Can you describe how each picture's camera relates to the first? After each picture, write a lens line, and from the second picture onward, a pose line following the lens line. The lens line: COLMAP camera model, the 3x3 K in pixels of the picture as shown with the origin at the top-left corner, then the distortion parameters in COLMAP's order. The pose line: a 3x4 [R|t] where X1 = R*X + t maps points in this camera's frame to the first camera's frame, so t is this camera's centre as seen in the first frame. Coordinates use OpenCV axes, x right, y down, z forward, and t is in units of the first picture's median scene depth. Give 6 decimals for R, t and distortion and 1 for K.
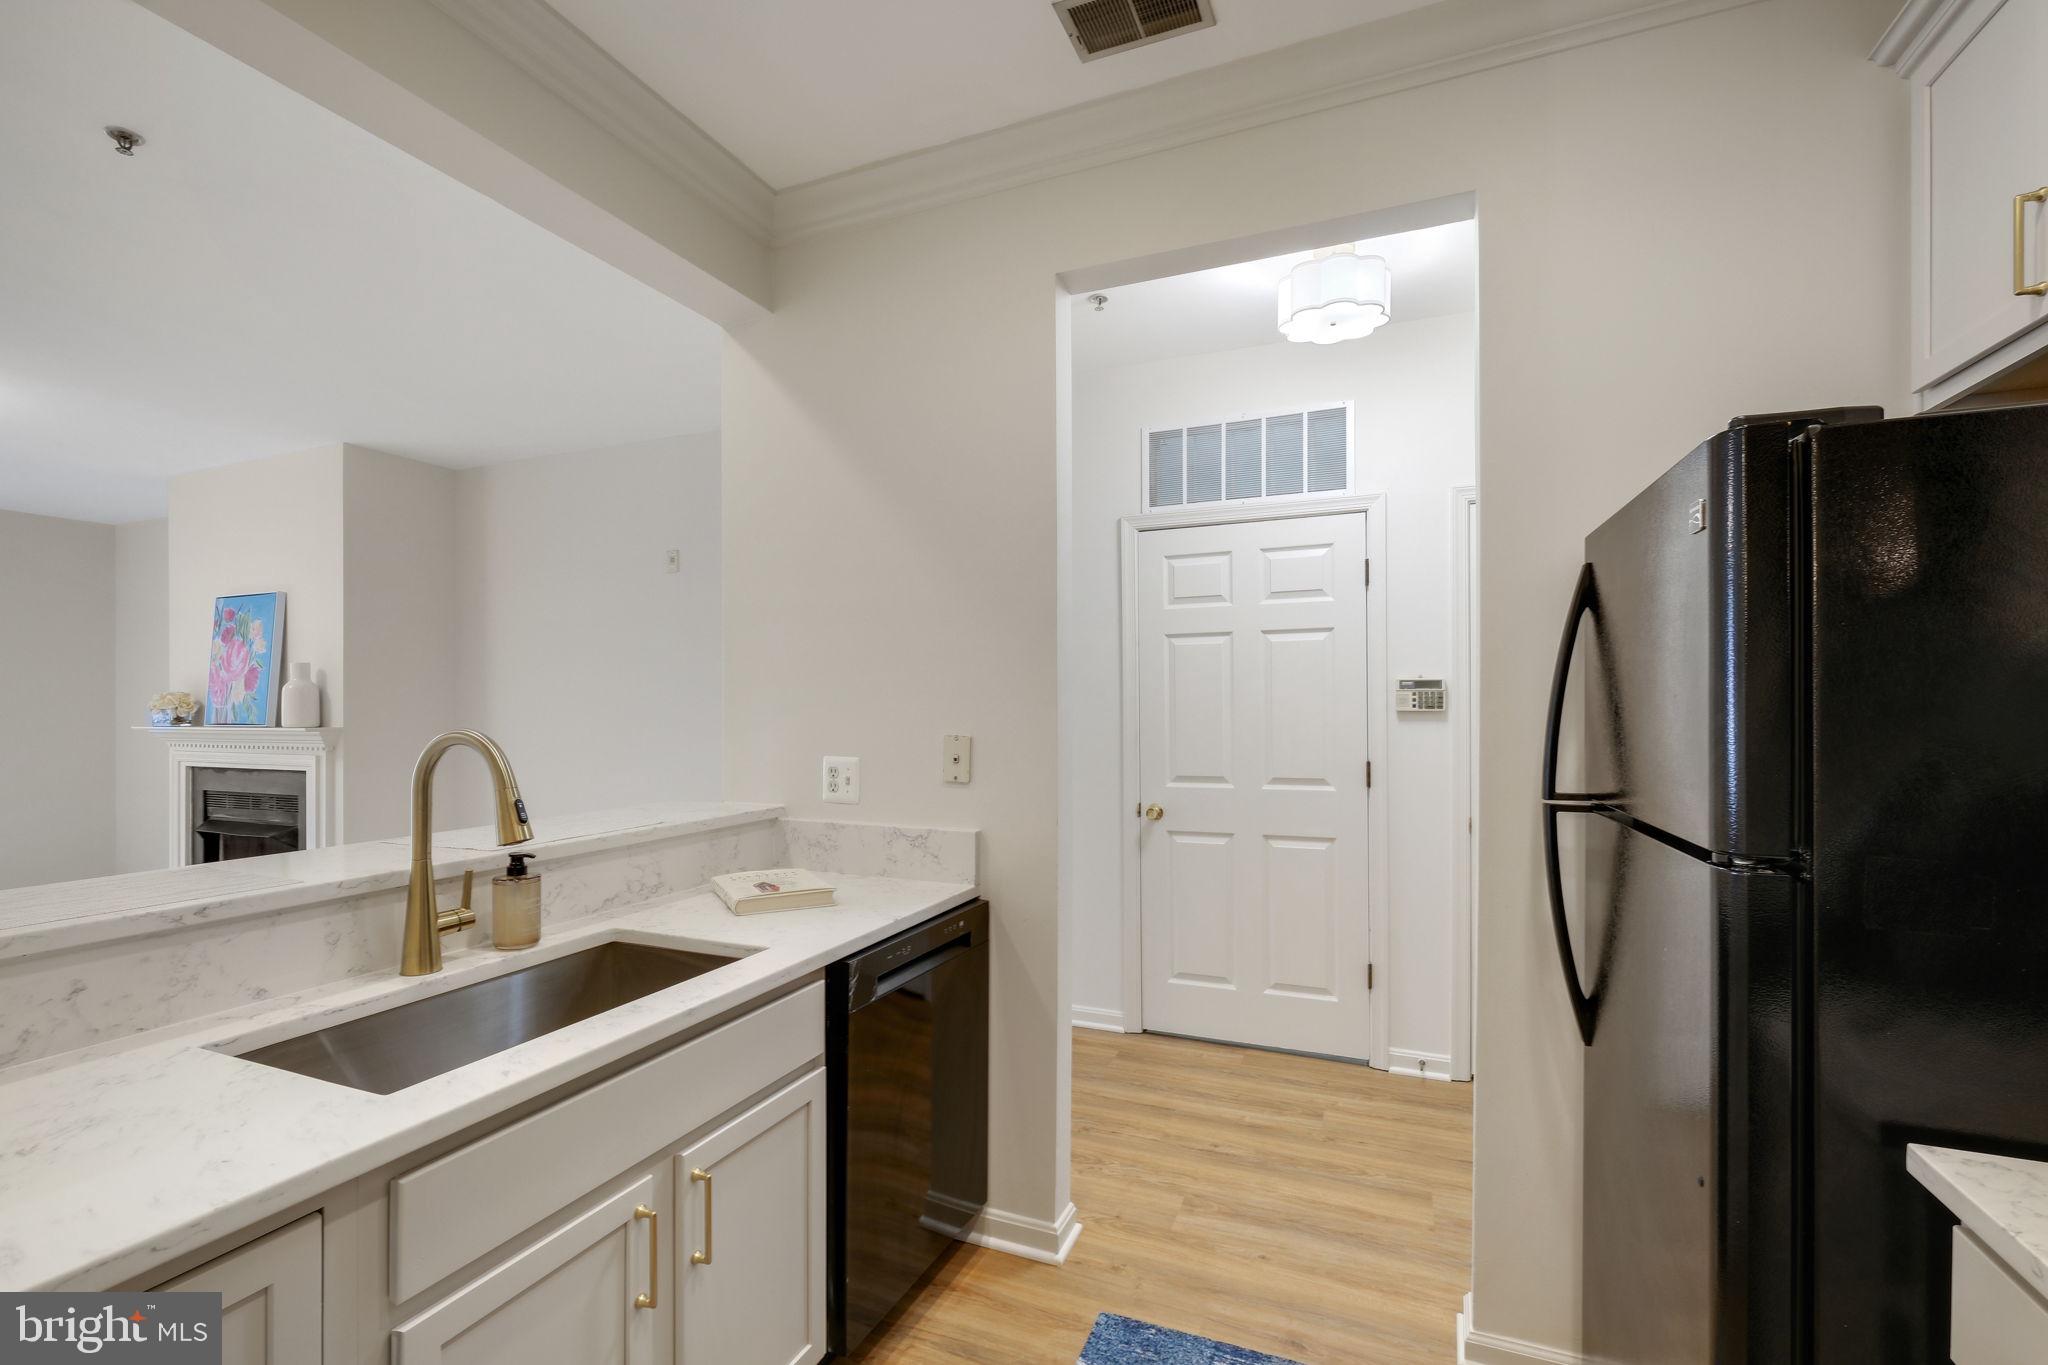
lens RADIAL K [[908.4, 0, 1009.9], [0, 908.4, 705.8], [0, 0, 1]] dist [-0.008123, -0.000193]
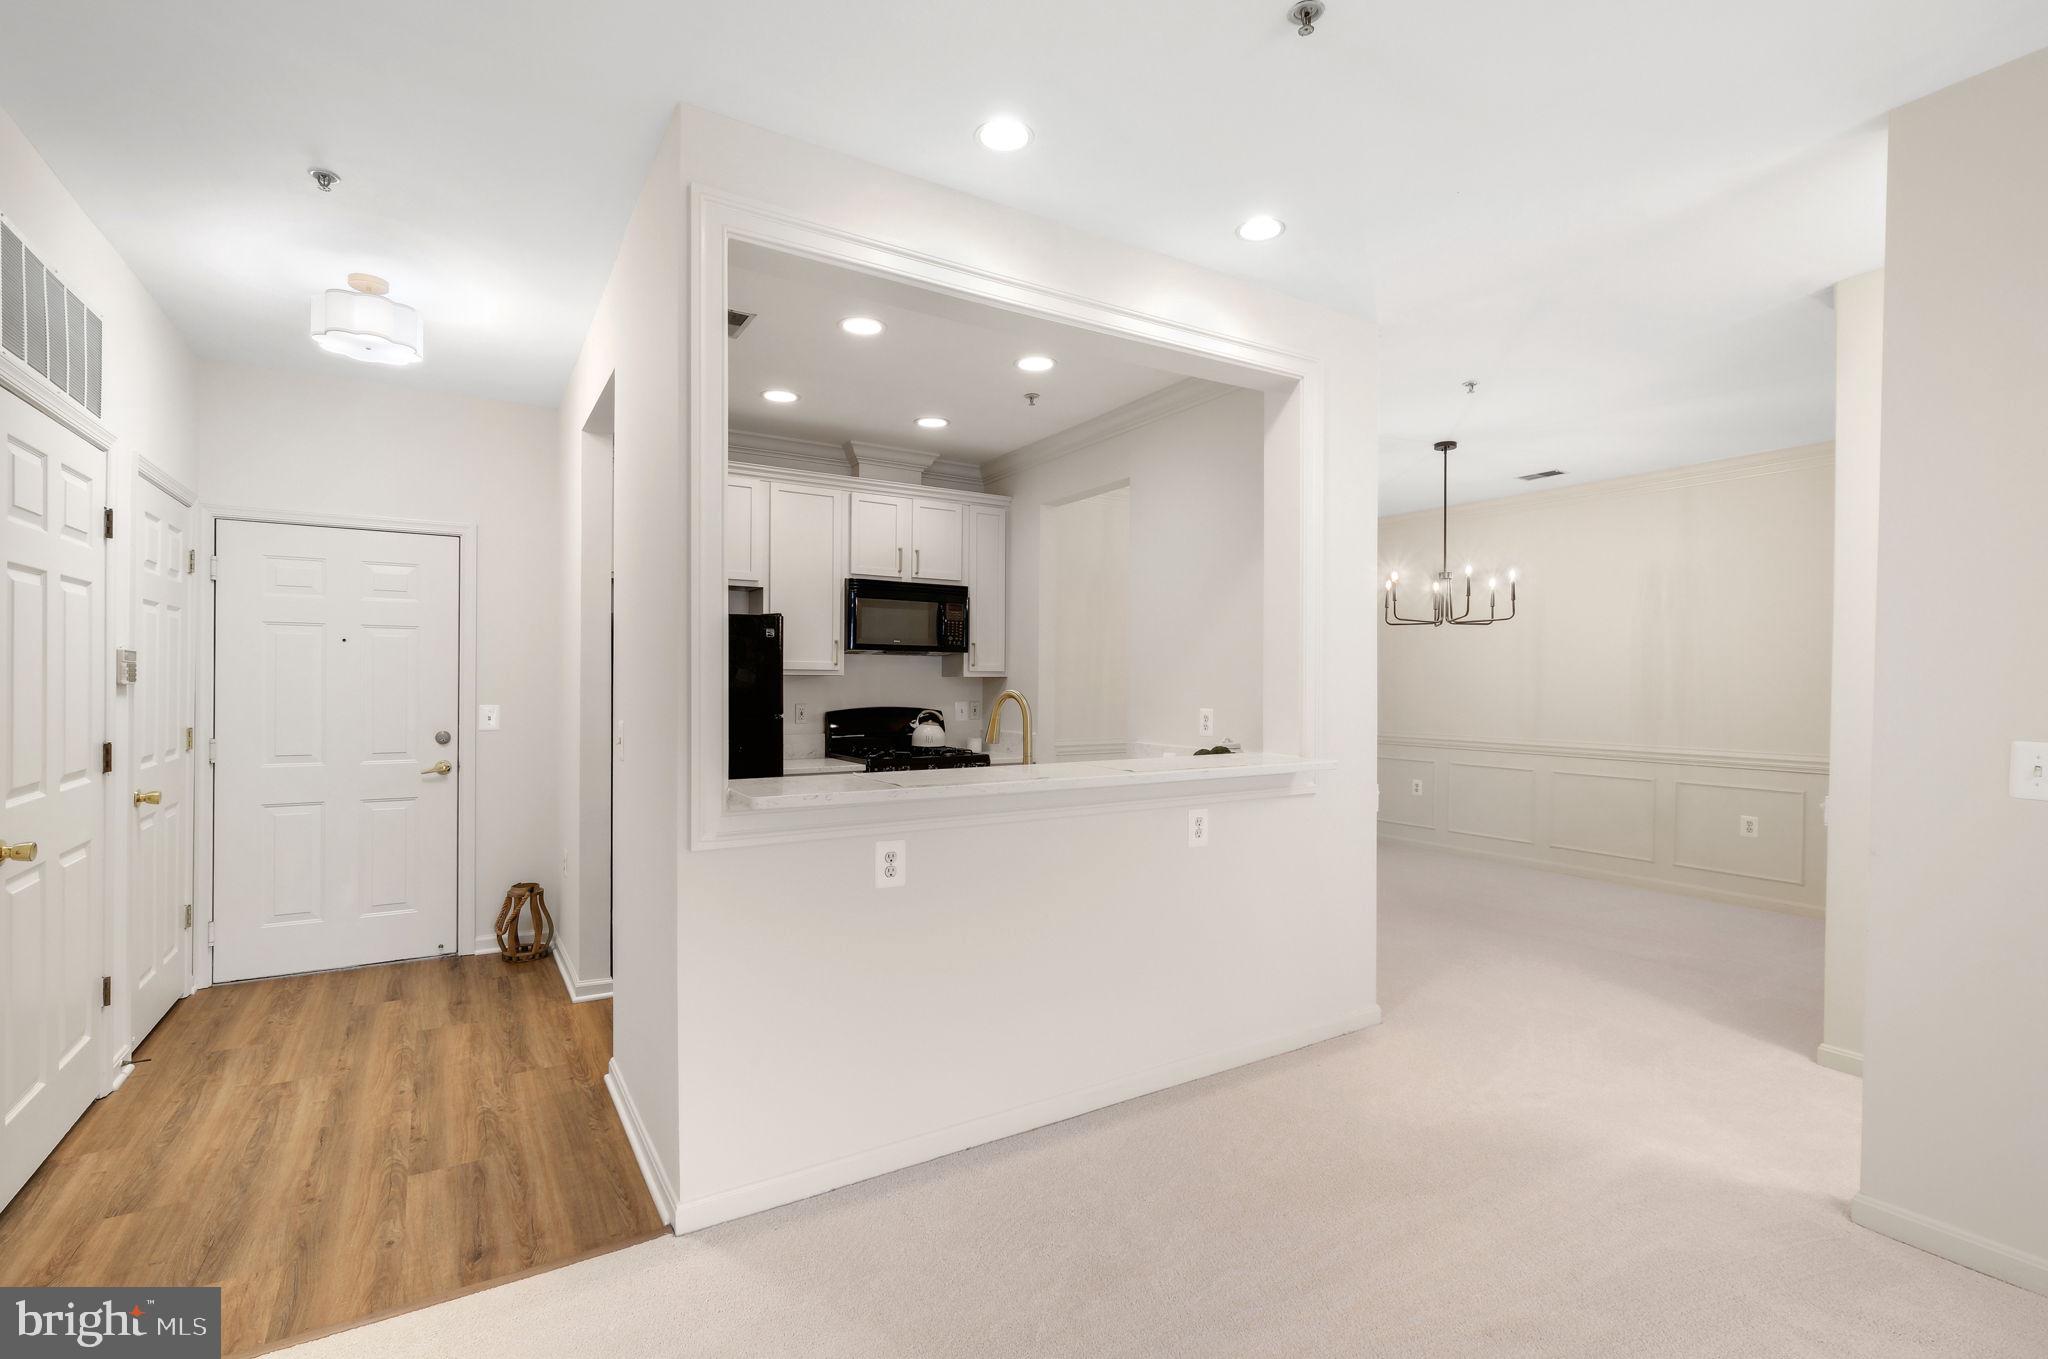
lens RADIAL K [[903.7, 0, 1024.0], [0, 903.7, 679.5], [0, 0, 1]] dist [-0.001870, -0.000149]
pose [[-0.826959, 0.003358, 0.562252, -1.262321], [0.001746, 0.999993, -0.003405, 0.007724], [-0.562259, -0.001834, -0.826959, 1.898184]]
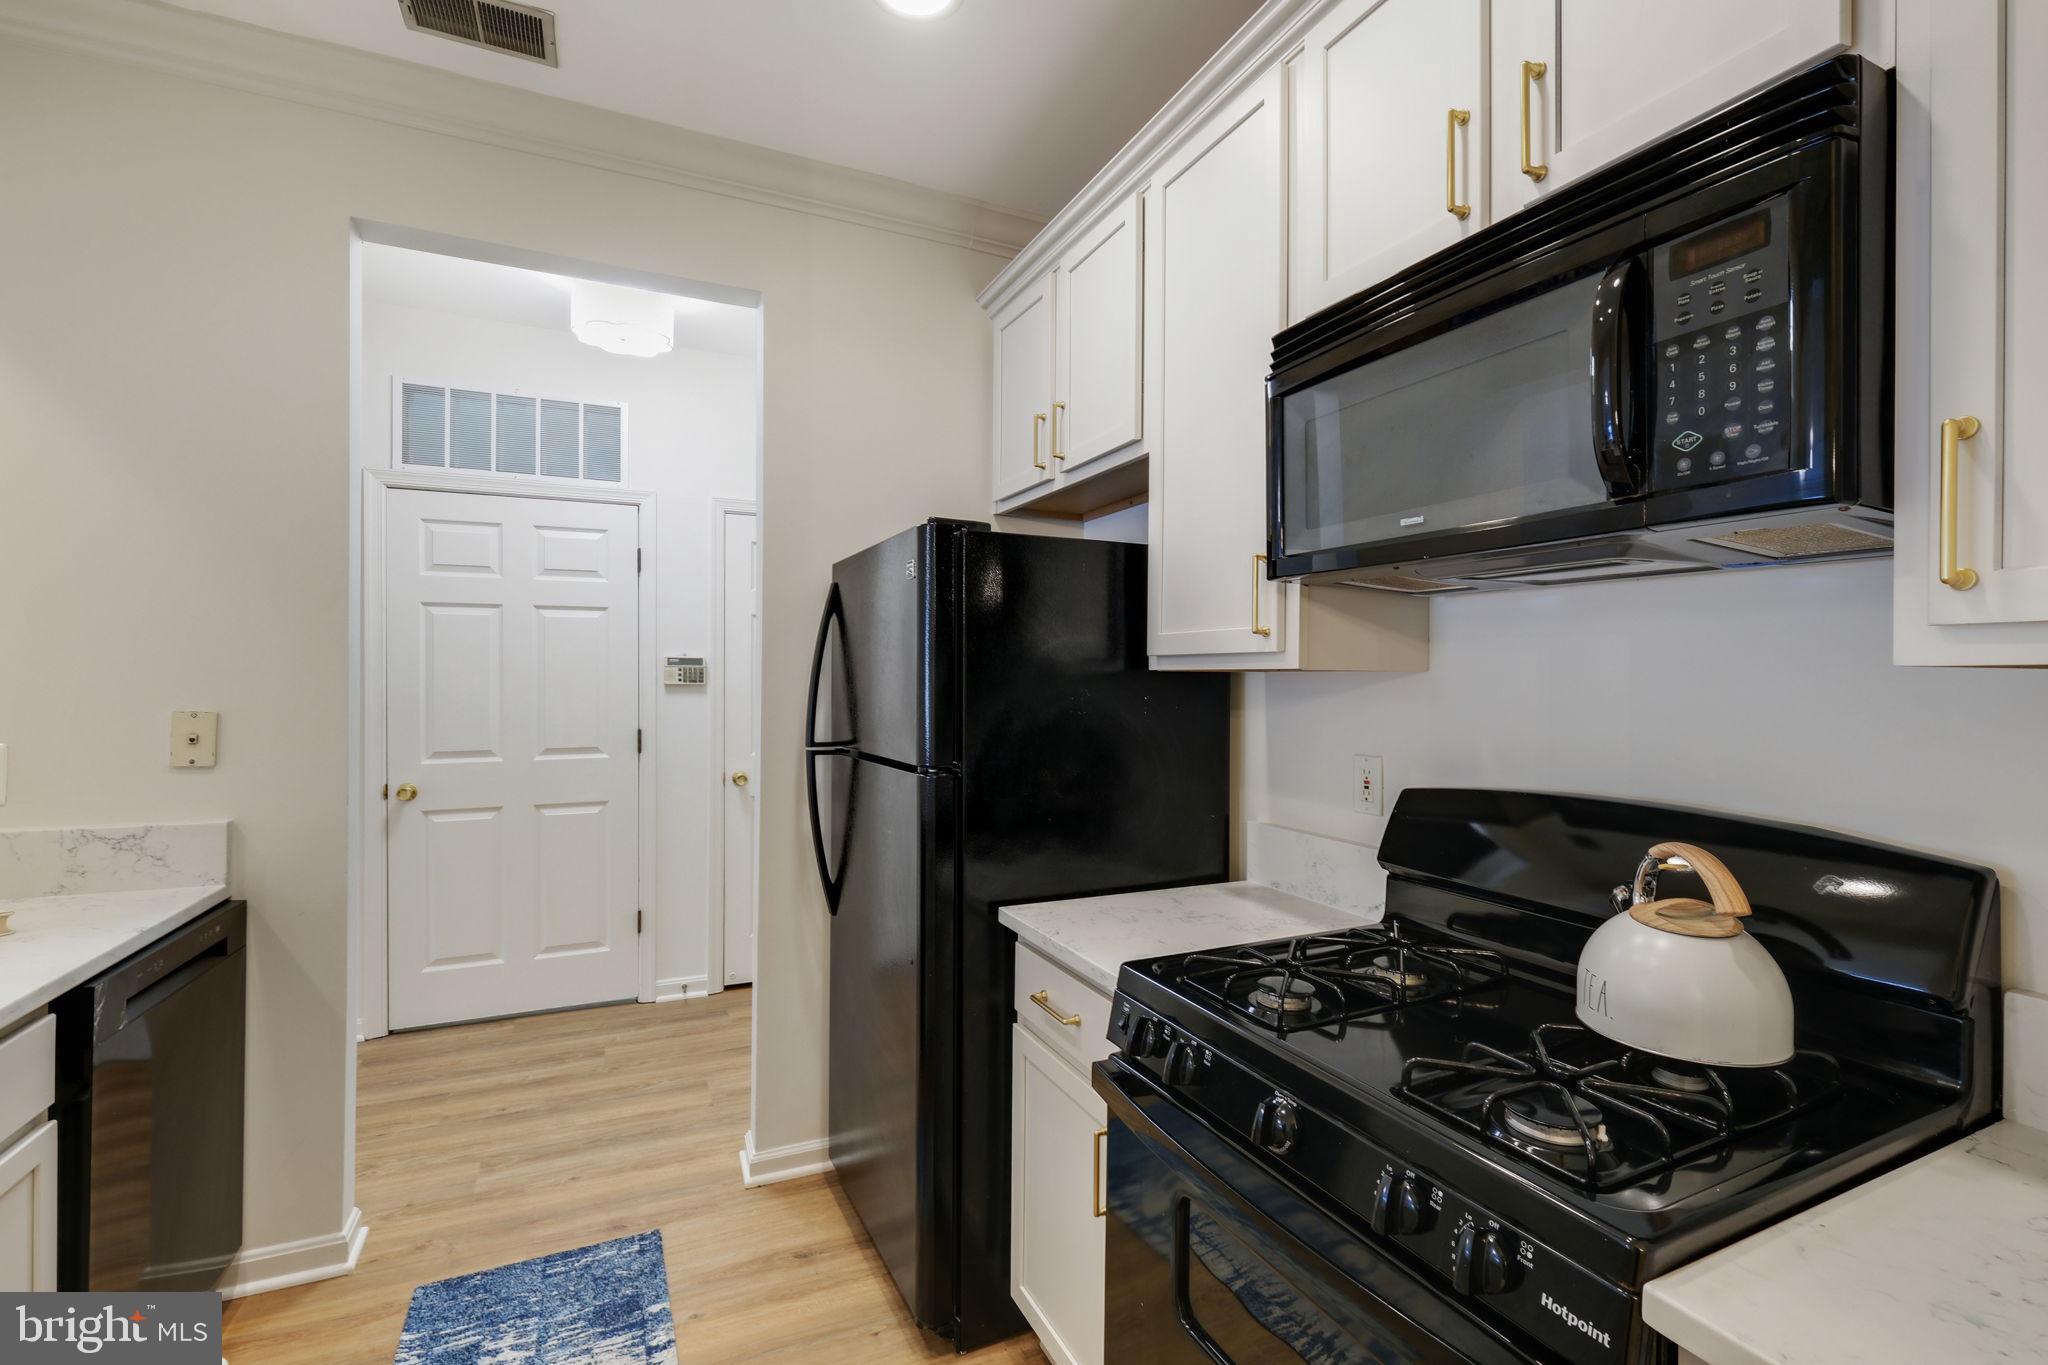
lens RADIAL K [[903.7, 0, 1024.0], [0, 903.7, 682.5], [0, 0, 1]] dist [-0.001870, -0.000149]
pose [[0.665572, 0.003923, 0.746324, -0.185370], [-0.006394, 0.999979, 0.000446, 0.000006], [-0.746307, -0.005068, 0.665583, -0.146506]]
